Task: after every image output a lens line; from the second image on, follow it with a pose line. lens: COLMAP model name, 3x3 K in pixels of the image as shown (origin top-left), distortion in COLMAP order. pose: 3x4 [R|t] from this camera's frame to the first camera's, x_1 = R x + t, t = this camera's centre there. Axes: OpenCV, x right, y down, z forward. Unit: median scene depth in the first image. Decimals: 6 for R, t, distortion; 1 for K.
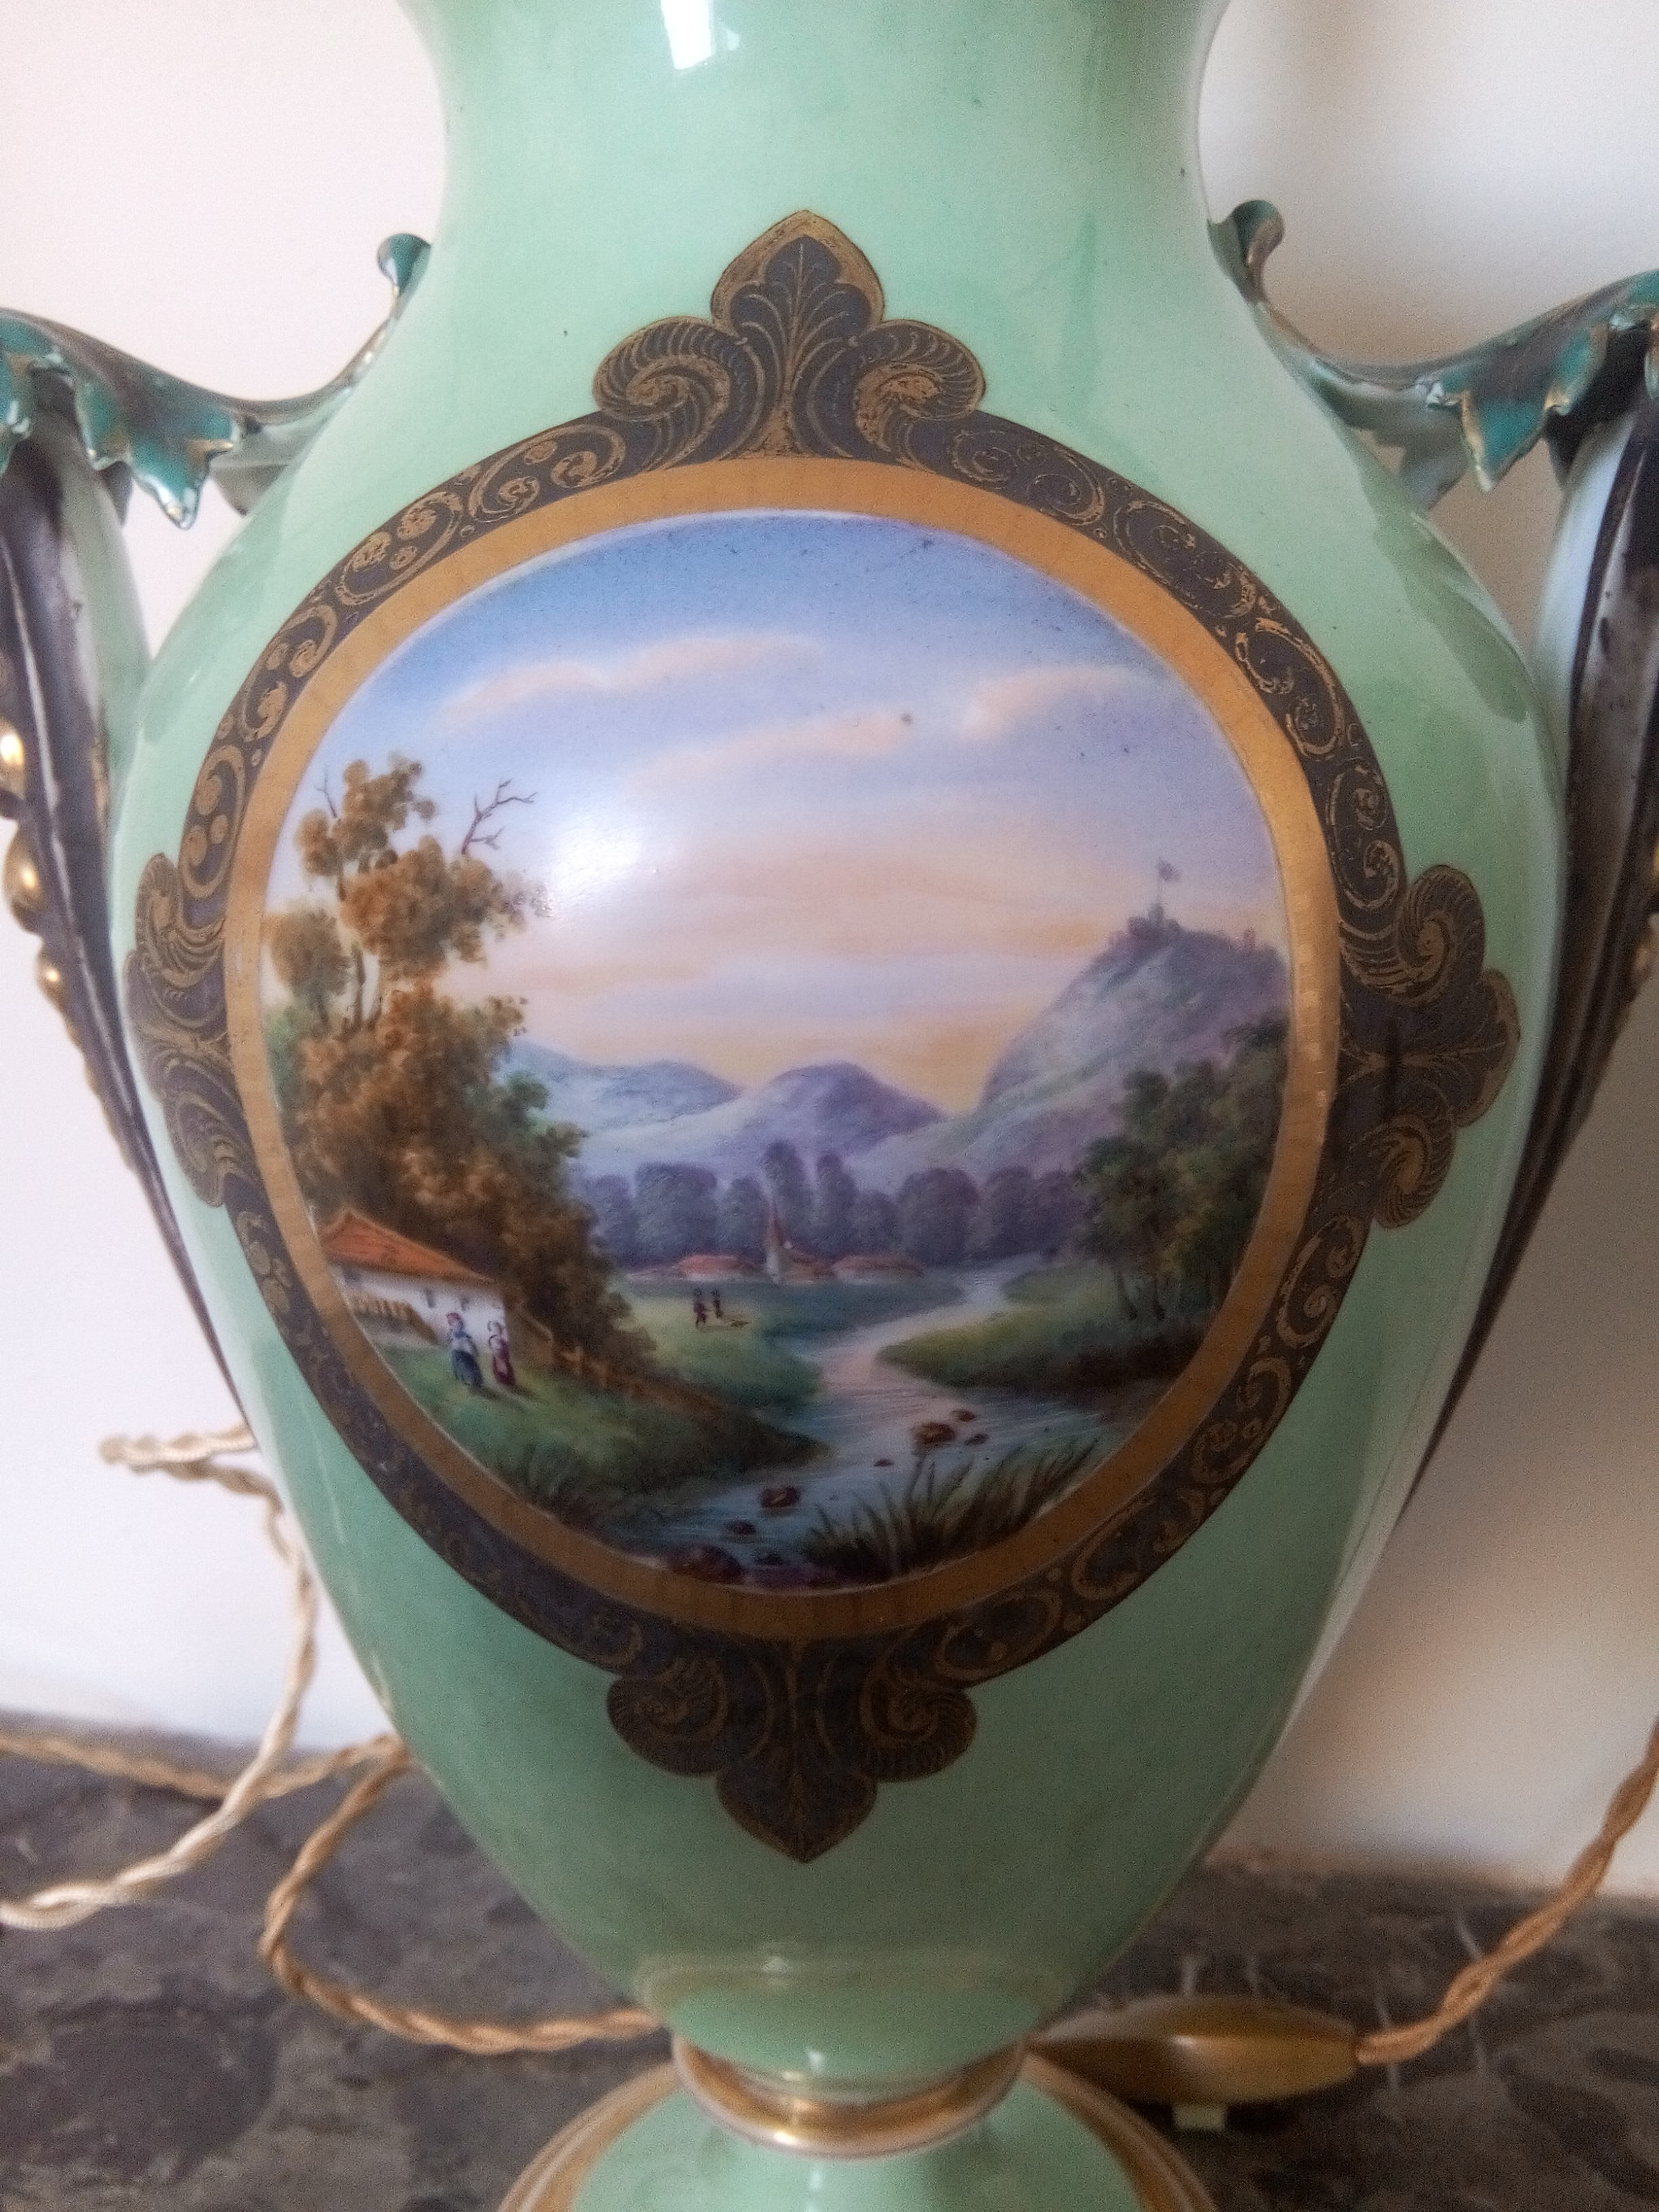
lens RADIAL K [[1850.8, 0, 898.5], [0, 1850.8, 1110.9], [0, 0, 1]] dist [0.062754, -0.187570]
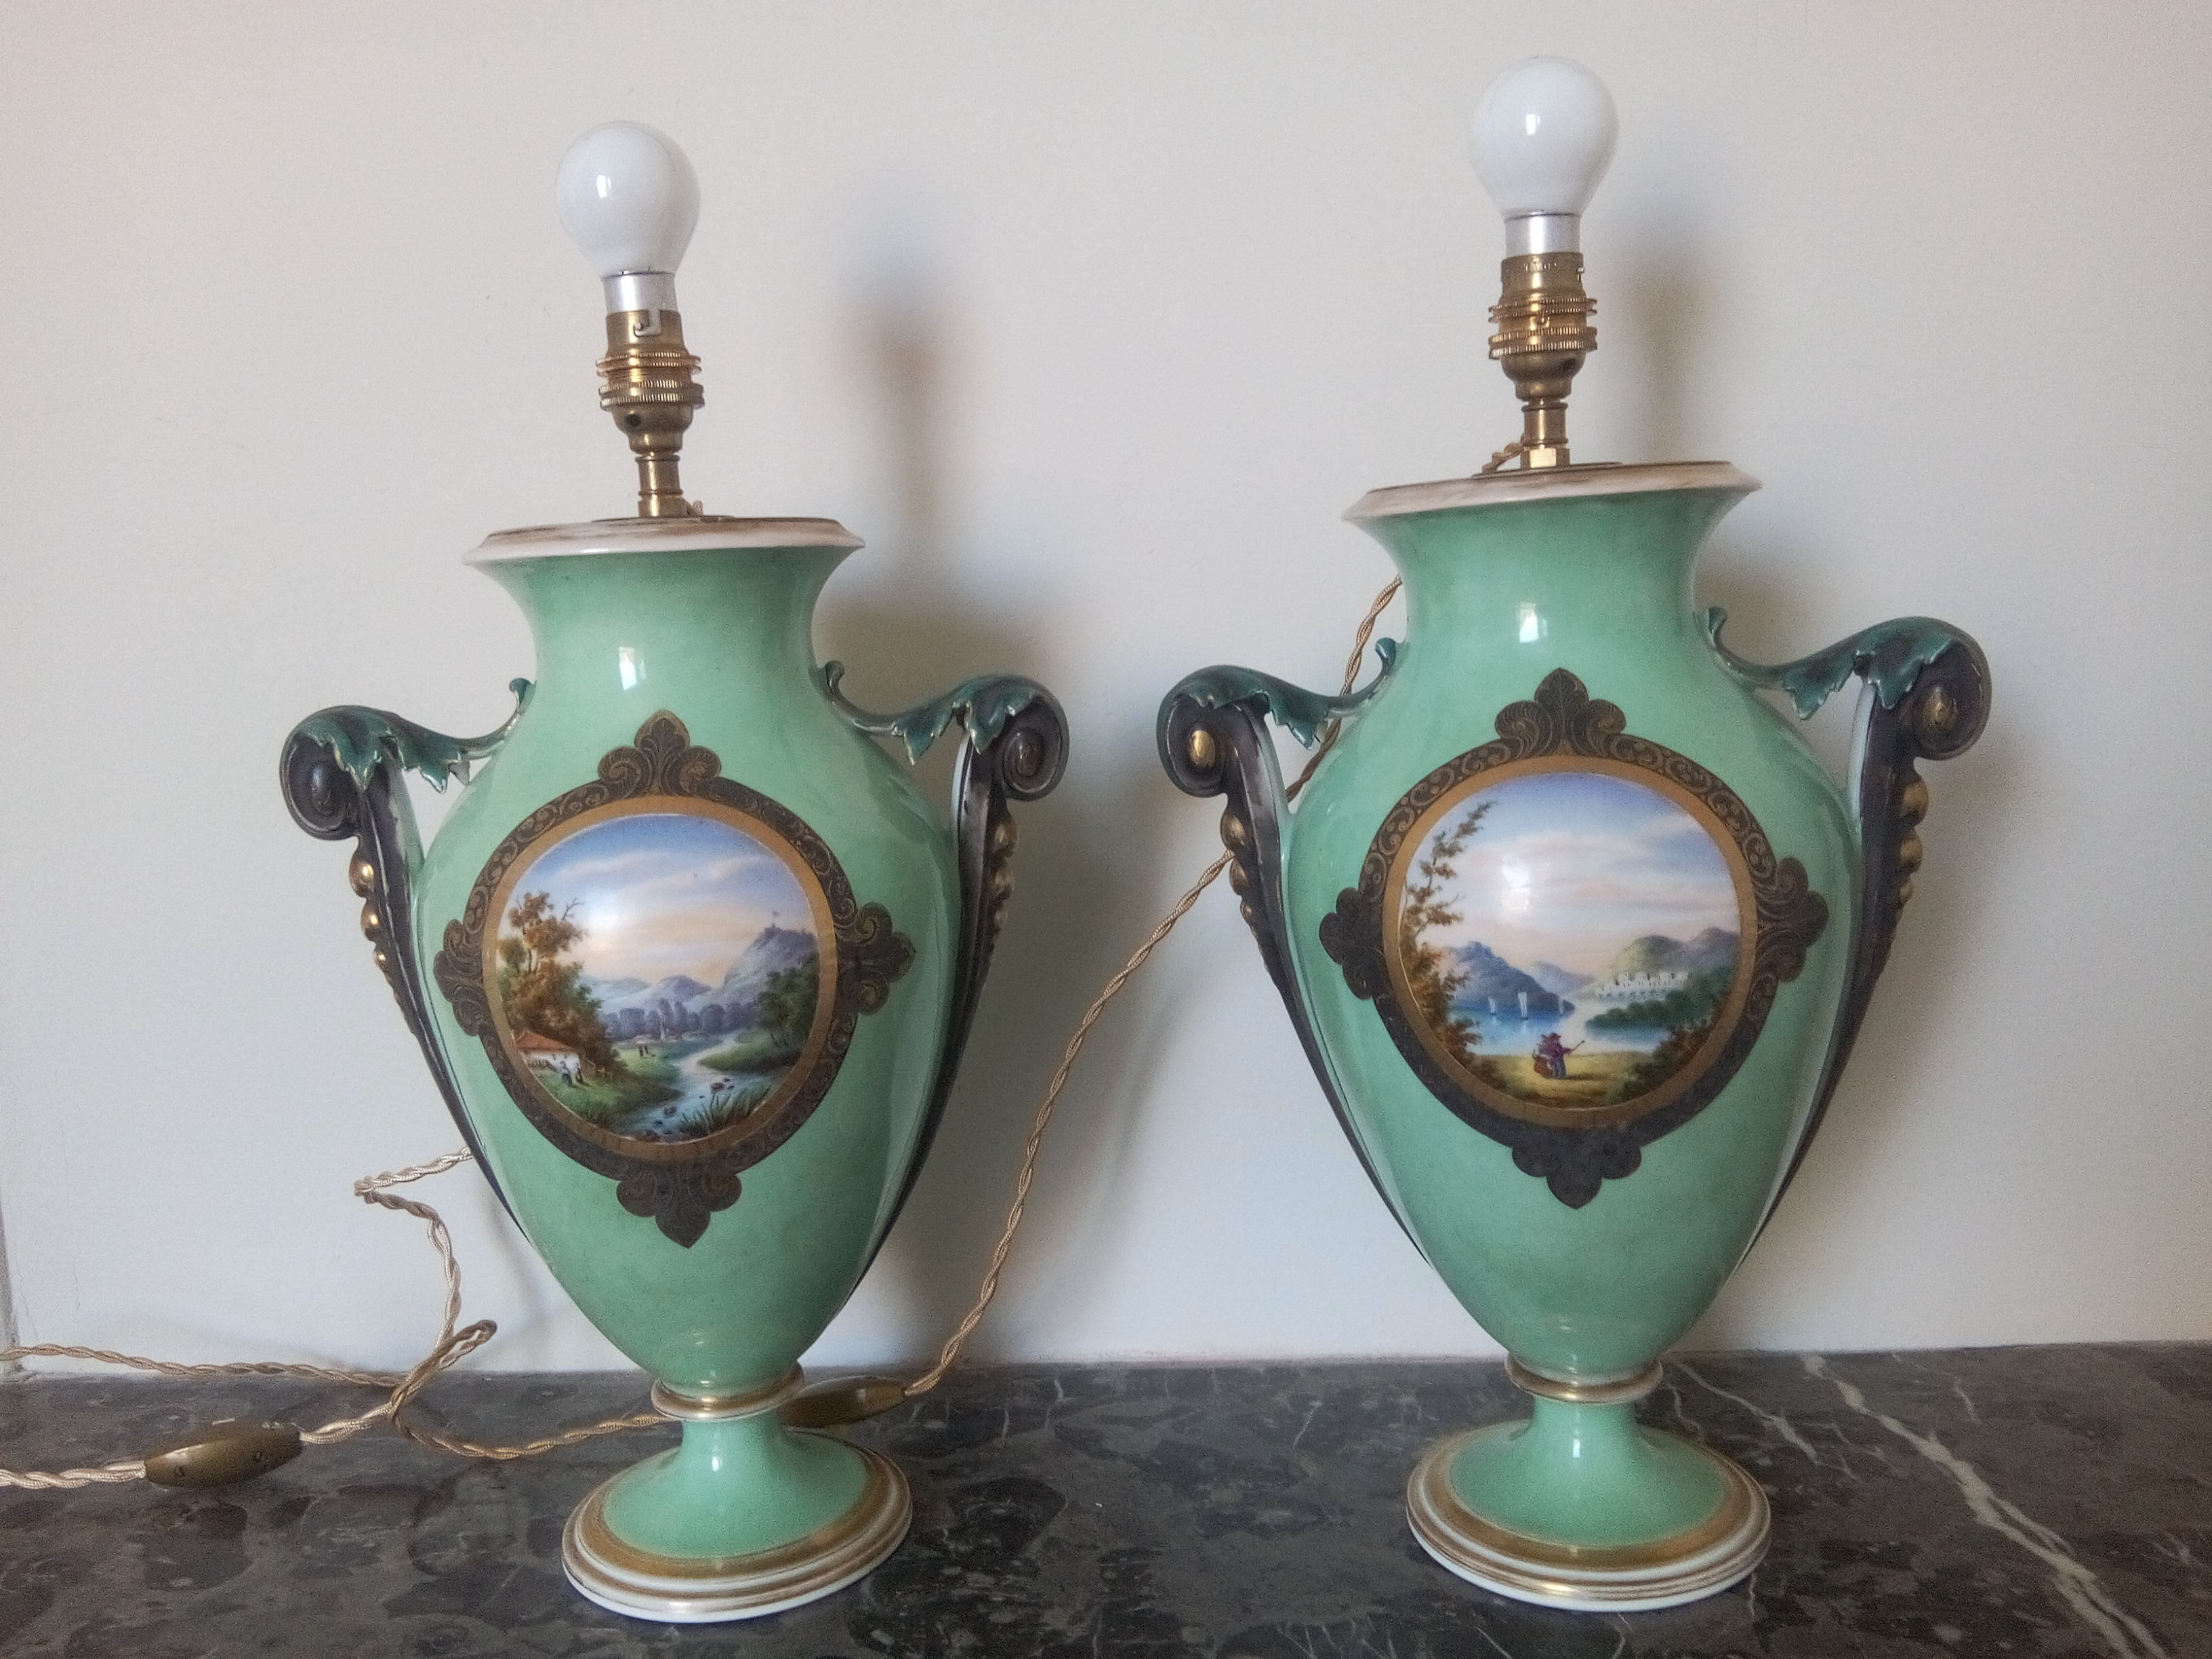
lens RADIAL K [[1744.8, 0, 1105.6], [0, 1744.8, 834.3], [0, 0, 1]] dist [0.149364, -0.388825]
pose [[0.990884, -0.050190, 0.125020, 0.332471], [0.061377, 0.994290, -0.087298, 0.044923], [-0.119925, 0.094175, 0.988306, -2.190687]]
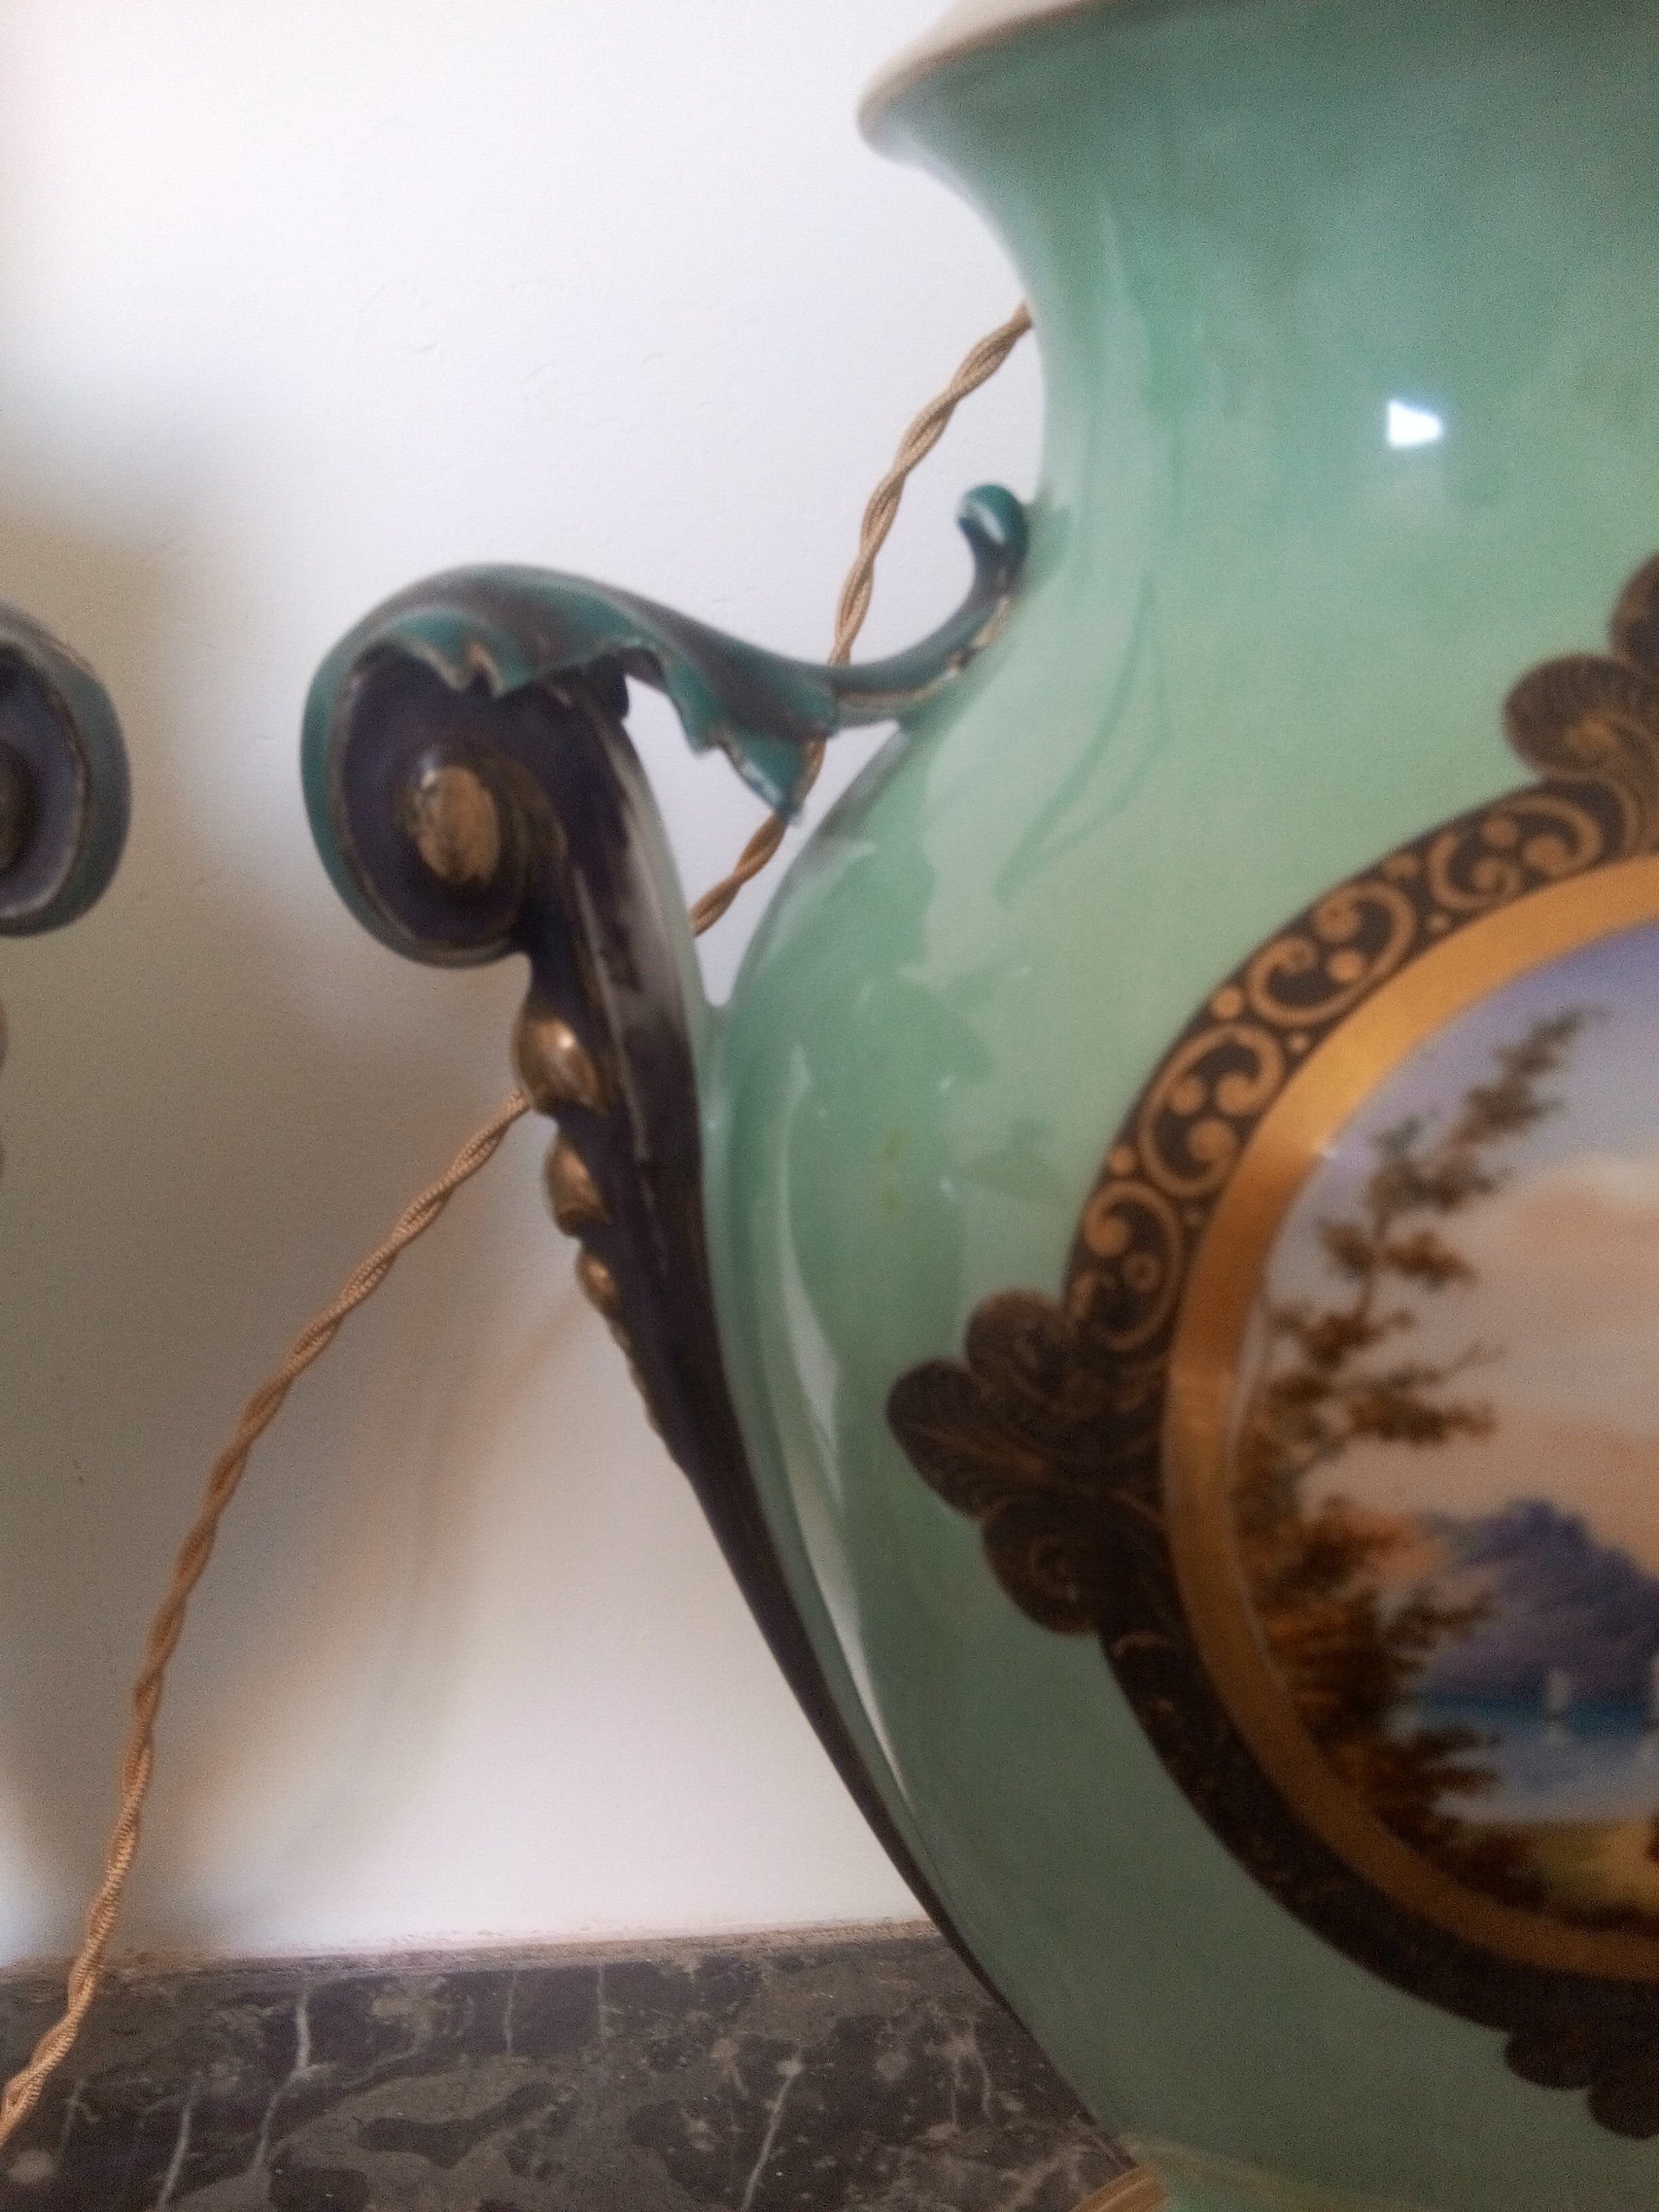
lens RADIAL K [[1792.8, 0, 819.3], [0, 1792.8, 1112.9], [0, 0, 1]] dist [0.061442, -0.135828]
pose [[0.894088, -0.131337, 0.428201, 0.656656], [0.114533, 0.991297, 0.064903, -0.280277], [-0.432999, -0.008986, 0.901350, 0.061676]]
